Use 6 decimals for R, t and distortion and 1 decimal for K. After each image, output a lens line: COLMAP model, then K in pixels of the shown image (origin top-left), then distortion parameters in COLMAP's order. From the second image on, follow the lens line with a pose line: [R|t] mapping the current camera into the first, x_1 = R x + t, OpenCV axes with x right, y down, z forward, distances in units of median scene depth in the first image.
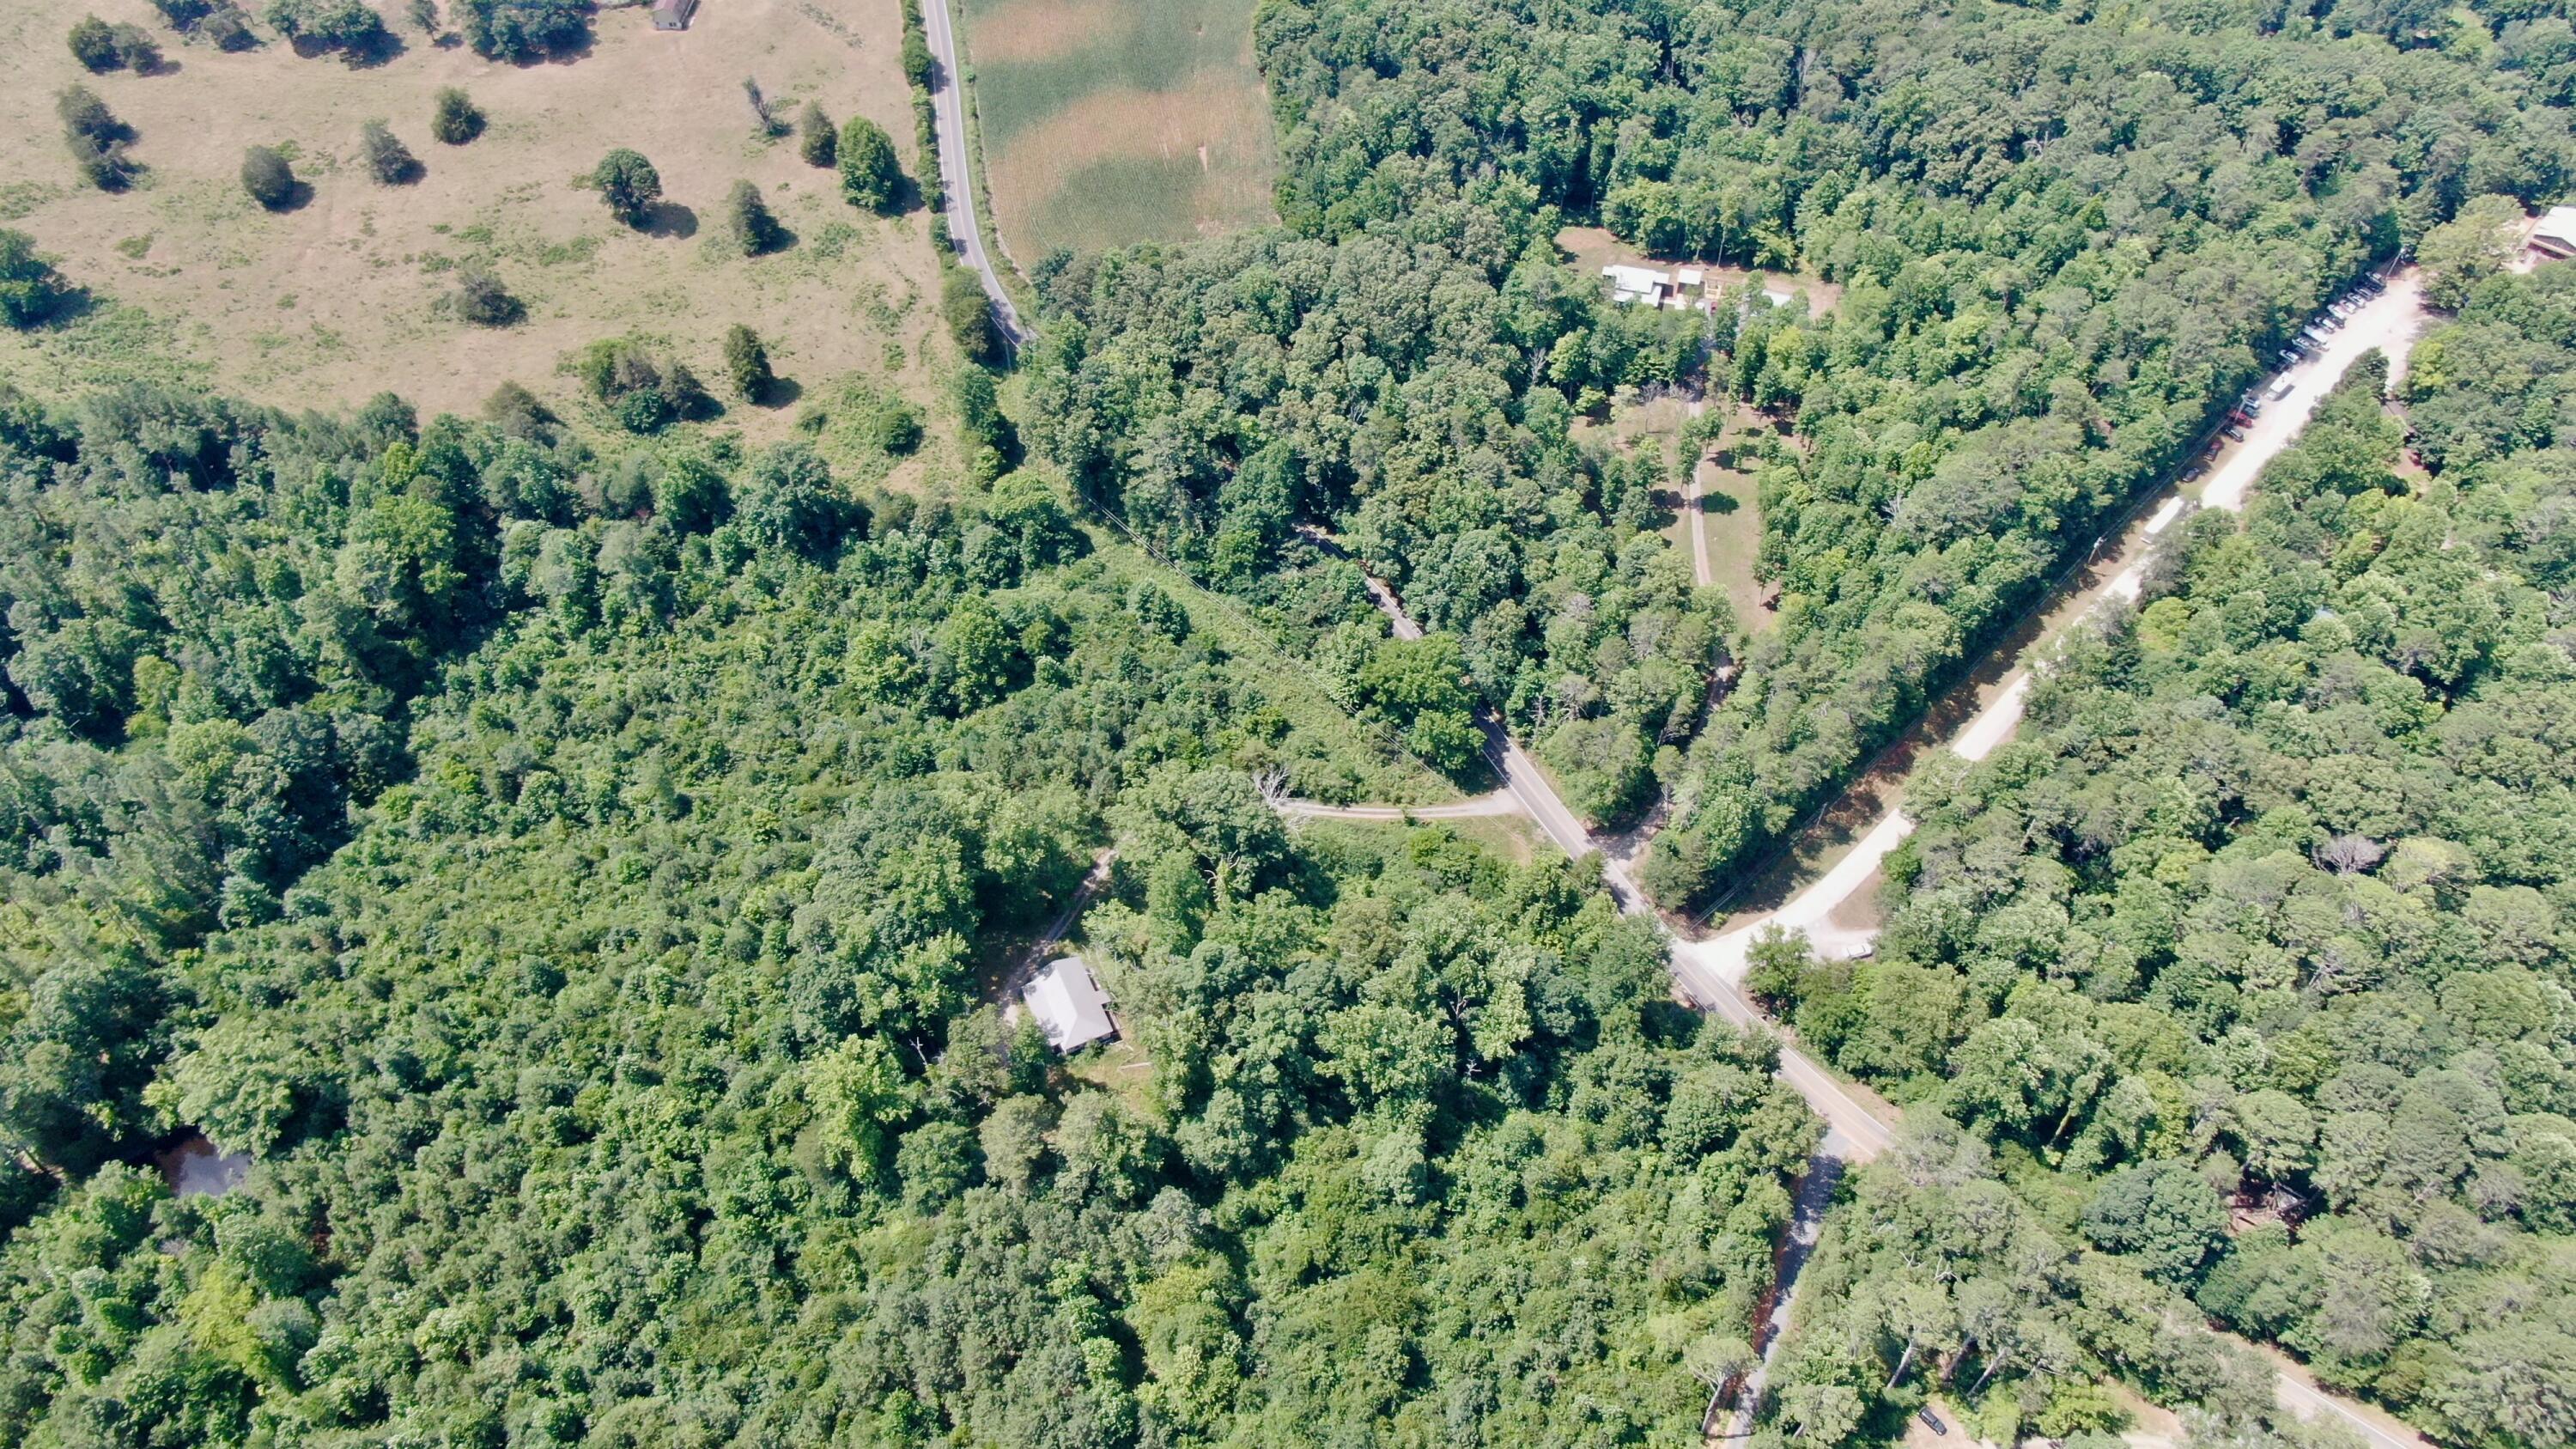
lens RADIAL K [[1882.4, 0, 1293.3], [0, 1882.4, 724.5], [0, 0, 1]] dist [-0.028934, 0.017205]
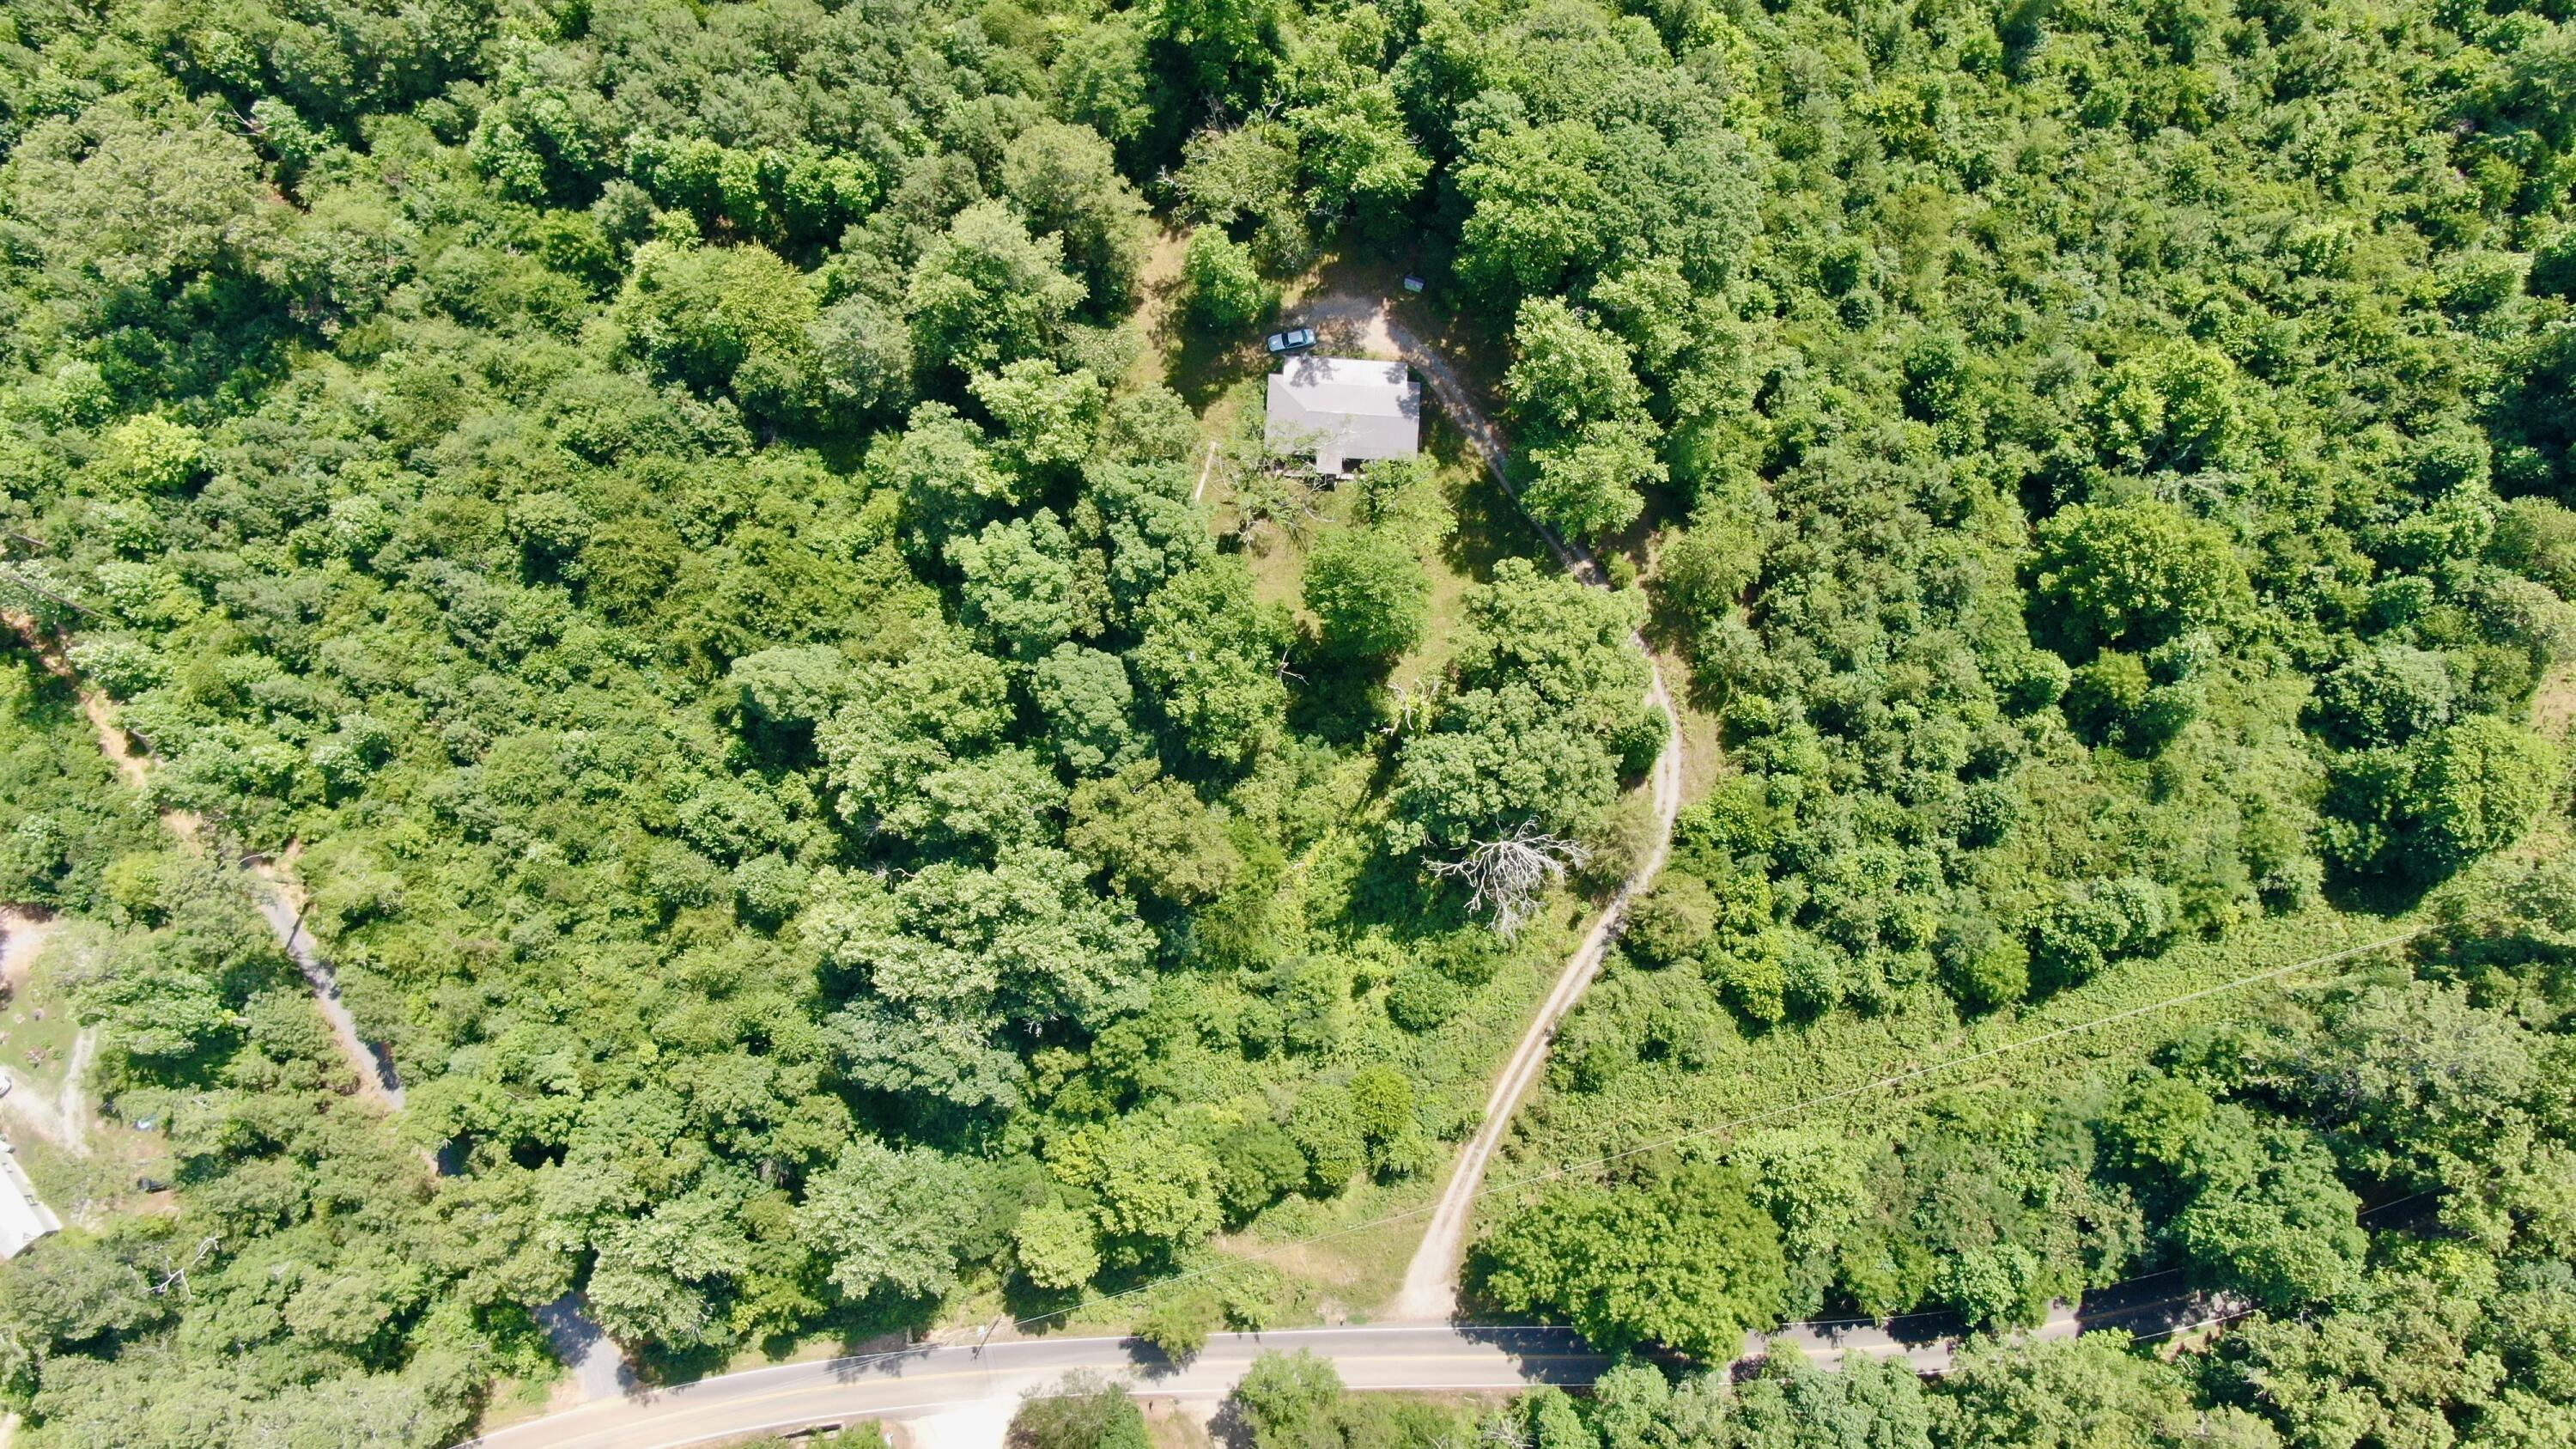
lens RADIAL K [[1882.4, 0, 1284.9], [0, 1882.4, 729.3], [0, 0, 1]] dist [-0.028934, 0.017205]
pose [[-0.473433, 0.872747, -0.119053, 0.050389], [-0.647428, -0.253145, 0.718857, -0.281575], [0.597242, 0.417409, 0.684888, 0.518438]]
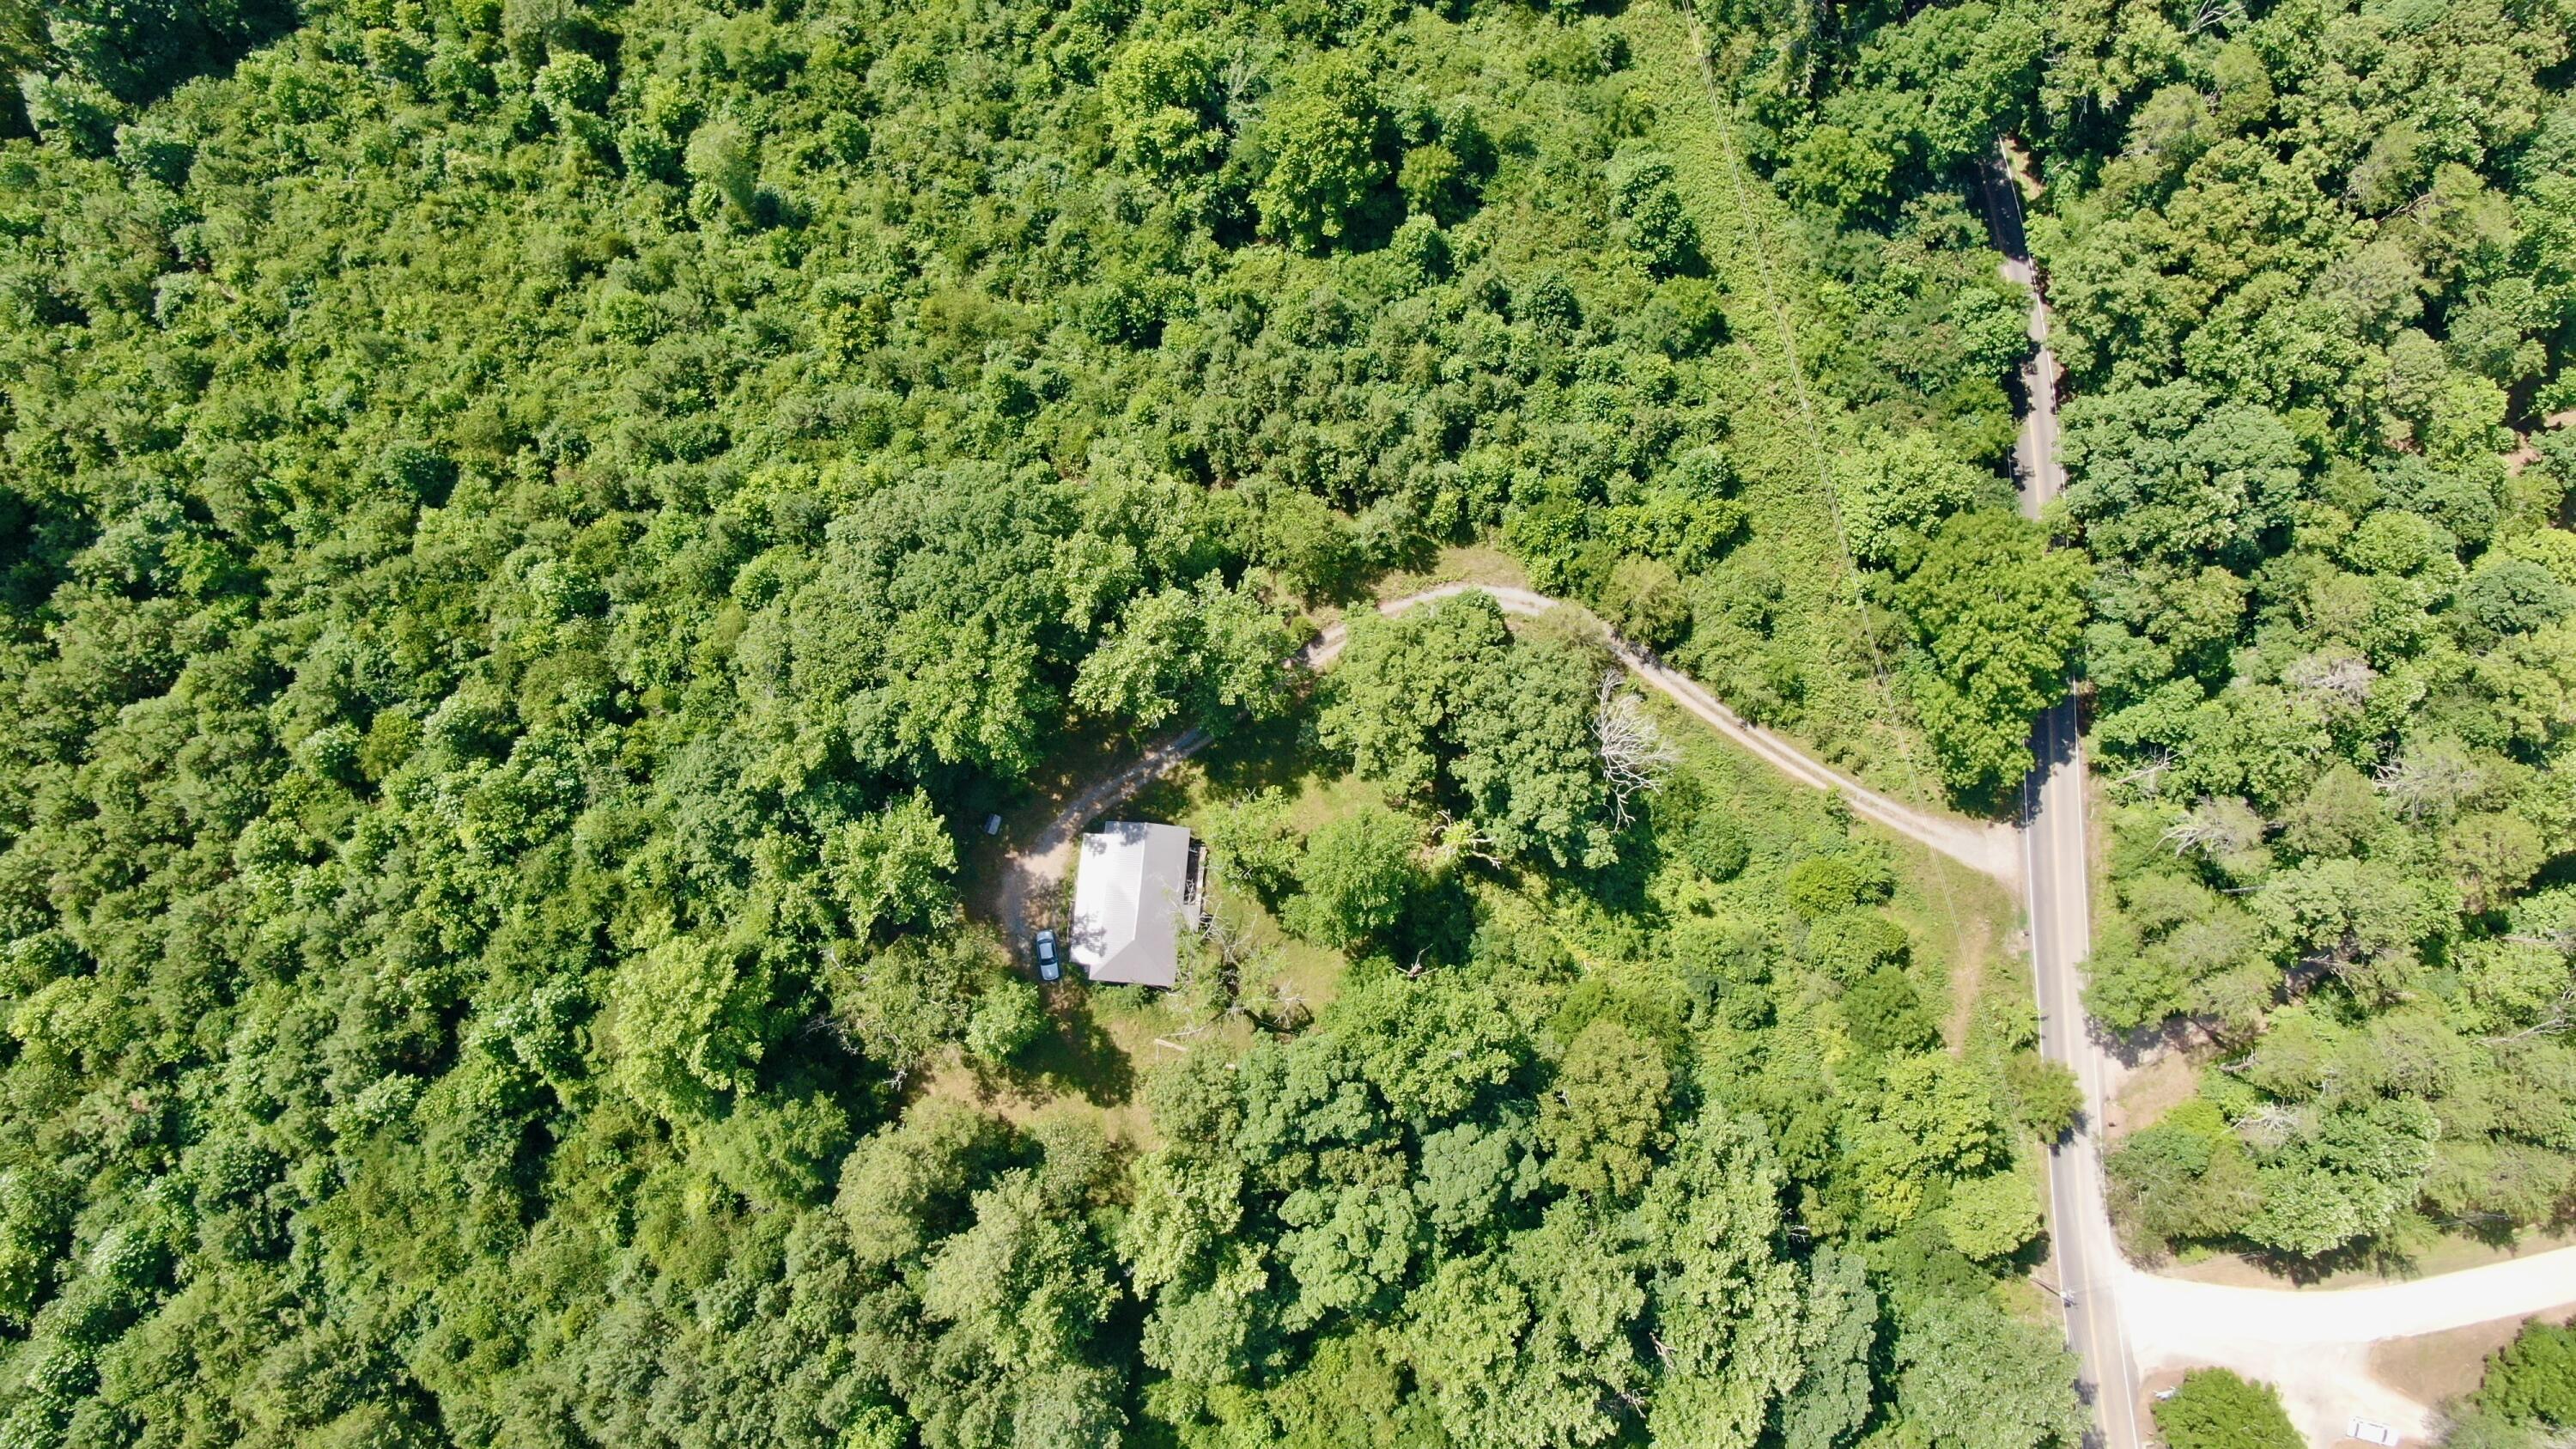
lens RADIAL K [[1882.4, 0, 1305.0], [0, 1882.4, 711.7], [0, 0, 1]] dist [-0.028934, 0.017205]
pose [[0.868578, 0.488510, -0.083251, -0.044606], [-0.371725, 0.753375, 0.542446, -0.217991], [0.327709, -0.440210, 0.835956, 0.464809]]
